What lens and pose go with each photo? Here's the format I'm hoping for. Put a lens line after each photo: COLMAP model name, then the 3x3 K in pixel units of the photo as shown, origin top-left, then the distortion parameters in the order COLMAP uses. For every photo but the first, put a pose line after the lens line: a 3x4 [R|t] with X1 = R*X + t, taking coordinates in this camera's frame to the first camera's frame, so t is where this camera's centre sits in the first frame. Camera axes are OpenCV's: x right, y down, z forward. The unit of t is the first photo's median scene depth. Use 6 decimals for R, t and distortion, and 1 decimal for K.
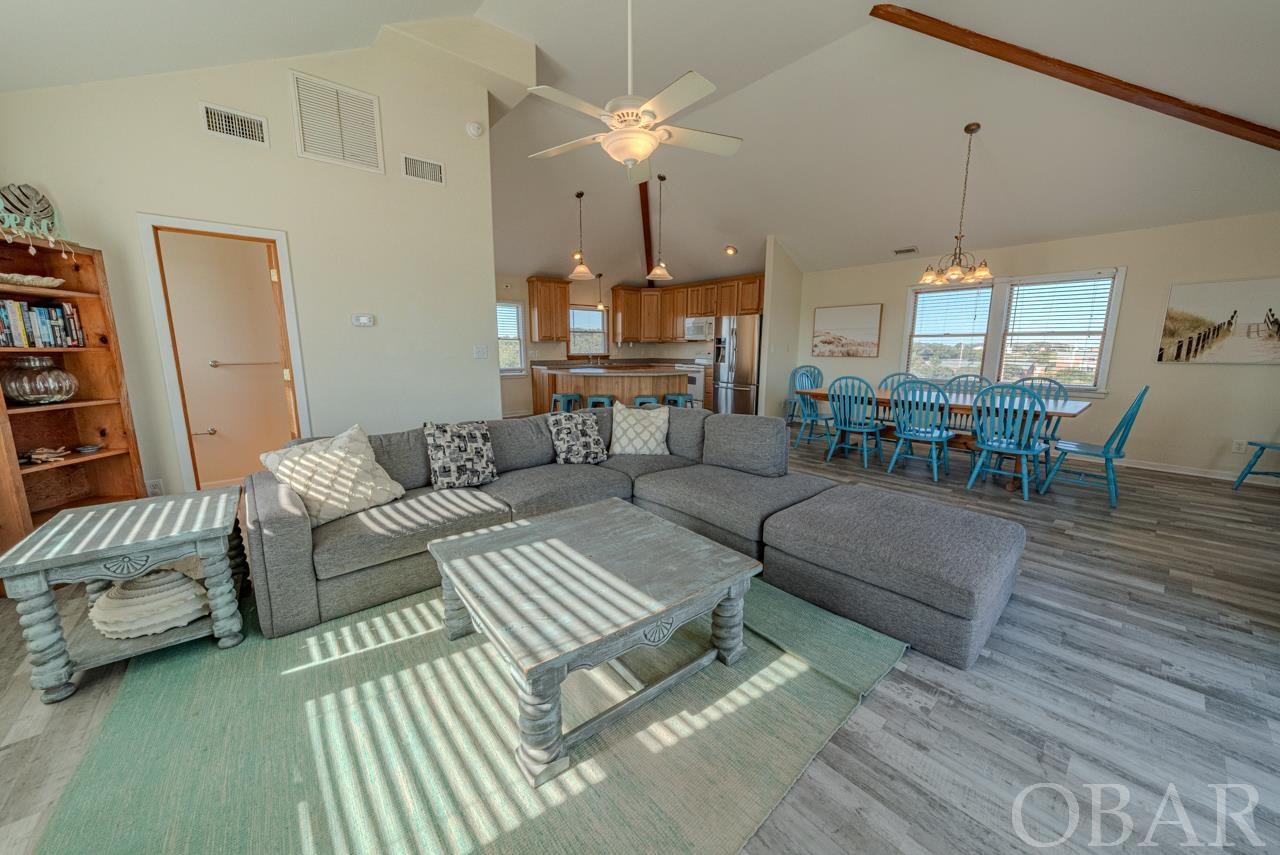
lens RADIAL K [[447.2, 0, 635.1], [0, 447.2, 426.7], [0, 0, 1]] dist [-0.002498, -0.000162]
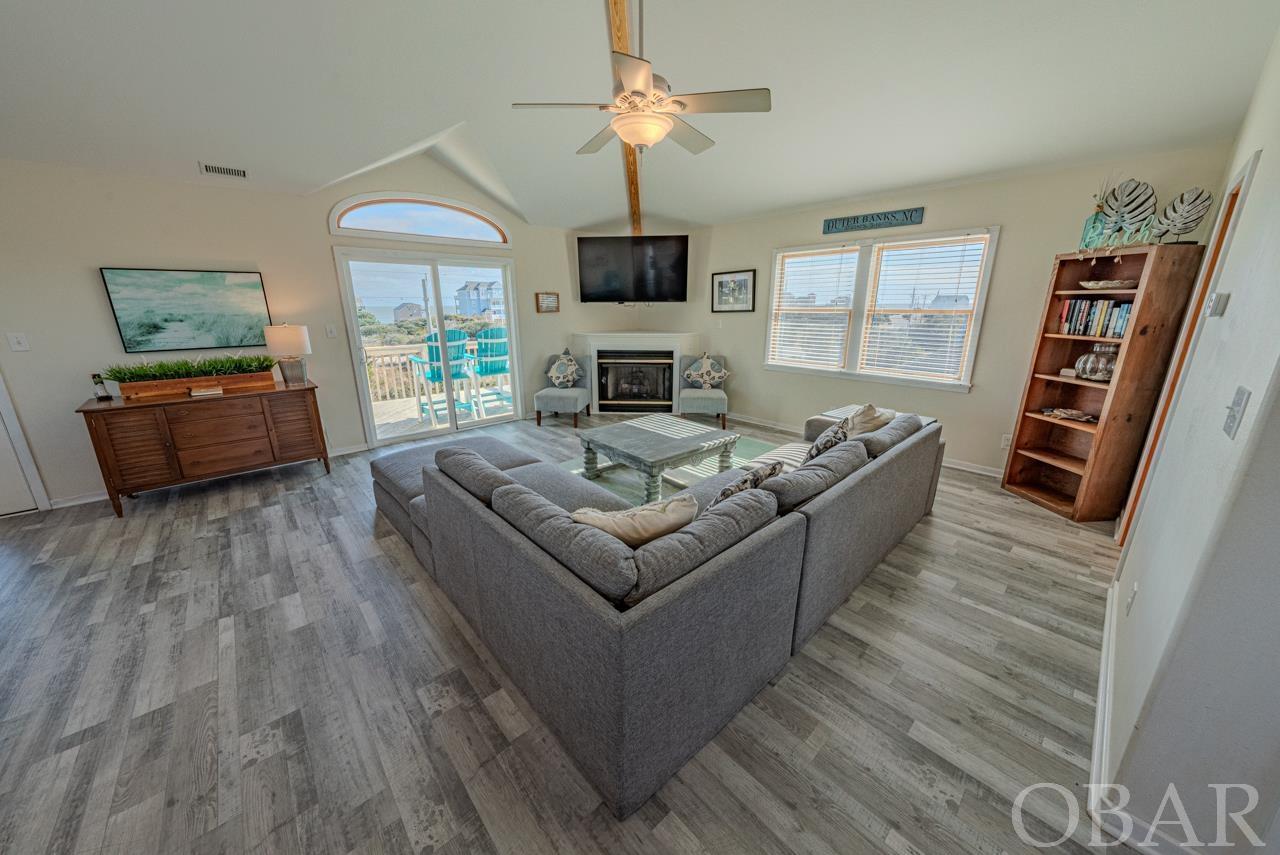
lens RADIAL K [[447.2, 0, 642.6], [0, 447.2, 427.1], [0, 0, 1]] dist [-0.002498, -0.000162]
pose [[-0.998650, 0.017384, -0.048951, 0.050692], [-0.005490, 0.901742, 0.432239, -0.543964], [0.051655, 0.431924, -0.900429, 2.440297]]
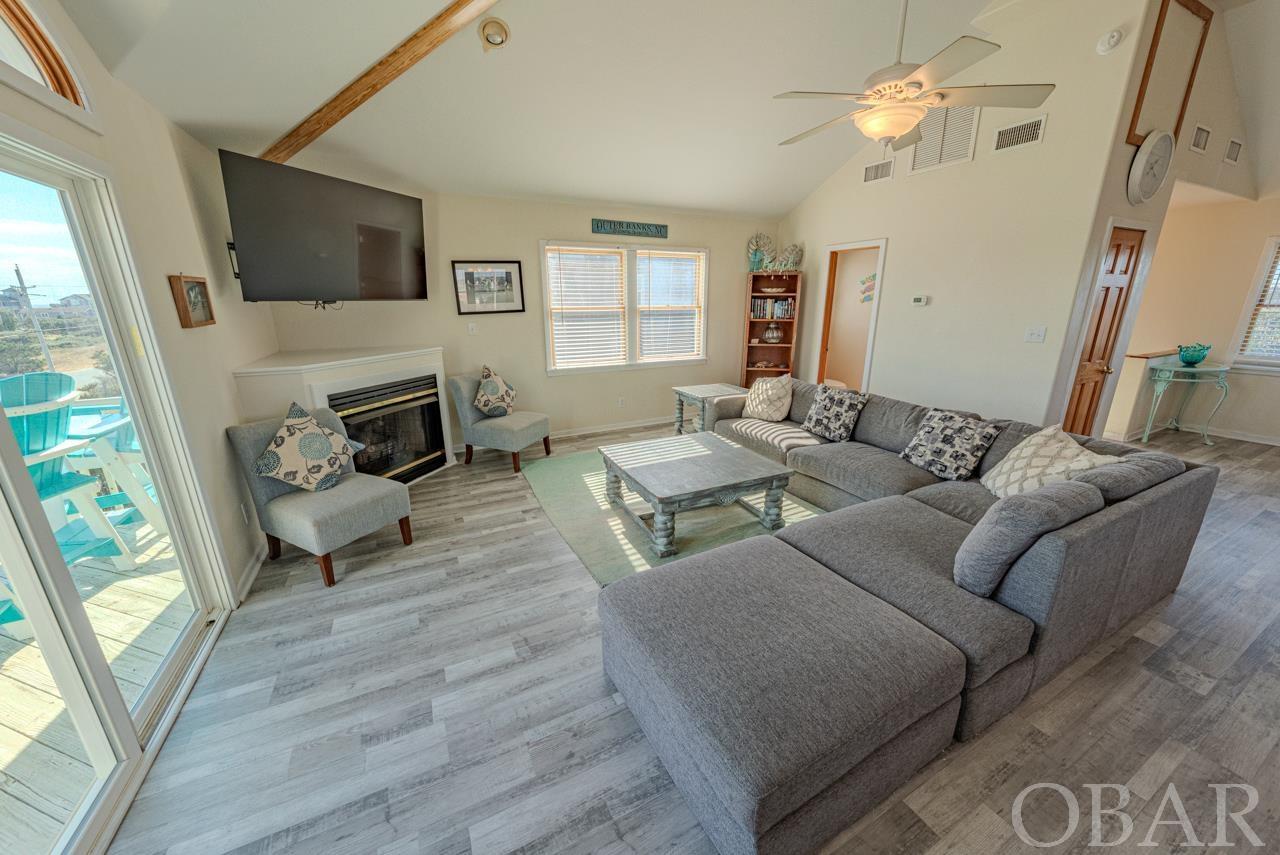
lens RADIAL K [[447.2, 0, 639.5], [0, 447.2, 427.4], [0, 0, 1]] dist [-0.002498, -0.000162]
pose [[-0.217029, 0.268646, -0.938471, 1.293781], [-0.166437, 0.937125, 0.306750, -0.274611], [0.961872, 0.222770, -0.158670, 0.916060]]
